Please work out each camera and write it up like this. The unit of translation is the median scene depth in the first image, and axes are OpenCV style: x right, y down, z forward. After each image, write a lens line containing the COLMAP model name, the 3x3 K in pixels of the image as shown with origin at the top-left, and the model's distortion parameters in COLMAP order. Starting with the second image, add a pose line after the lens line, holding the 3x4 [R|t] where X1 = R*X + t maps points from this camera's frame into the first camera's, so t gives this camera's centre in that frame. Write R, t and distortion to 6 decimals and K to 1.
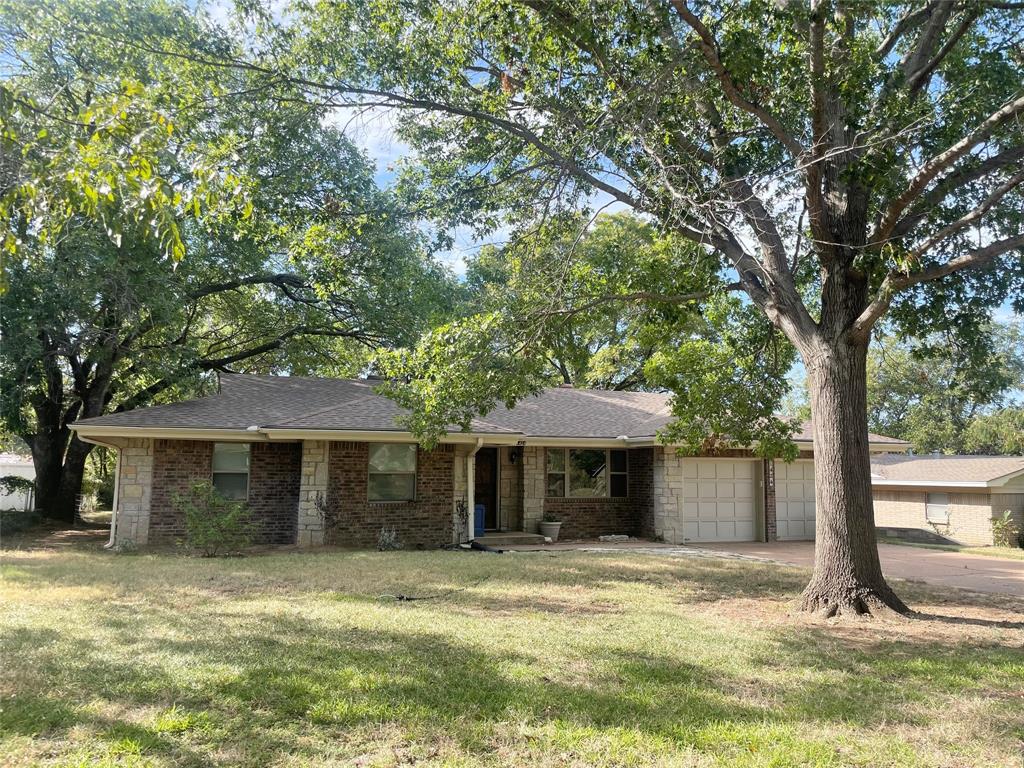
lens RADIAL K [[786.6, 0, 525.9], [0, 786.6, 383.5], [0, 0, 1]] dist [0.094208, -0.123564]
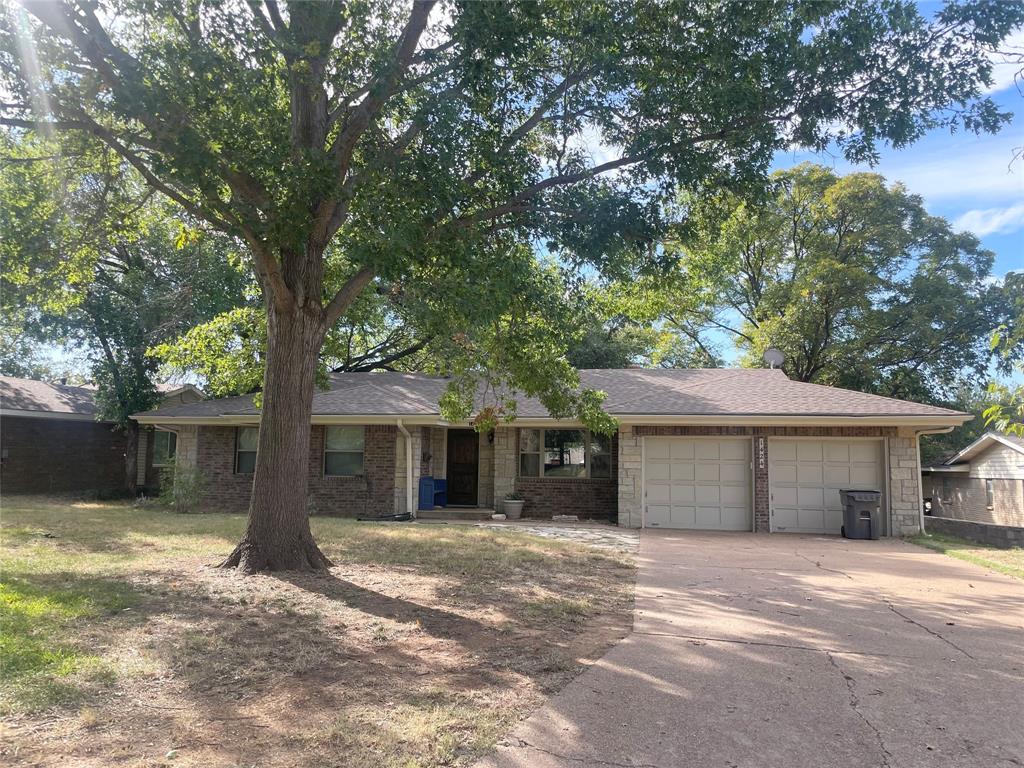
lens RADIAL K [[786.6, 0, 525.9], [0, 786.6, 383.5], [0, 0, 1]] dist [0.094208, -0.123564]
pose [[0.849305, -0.048656, -0.525656, 0.689236], [0.051112, 0.998644, -0.009854, 0.040197], [0.525422, -0.018499, 0.850640, 0.160757]]
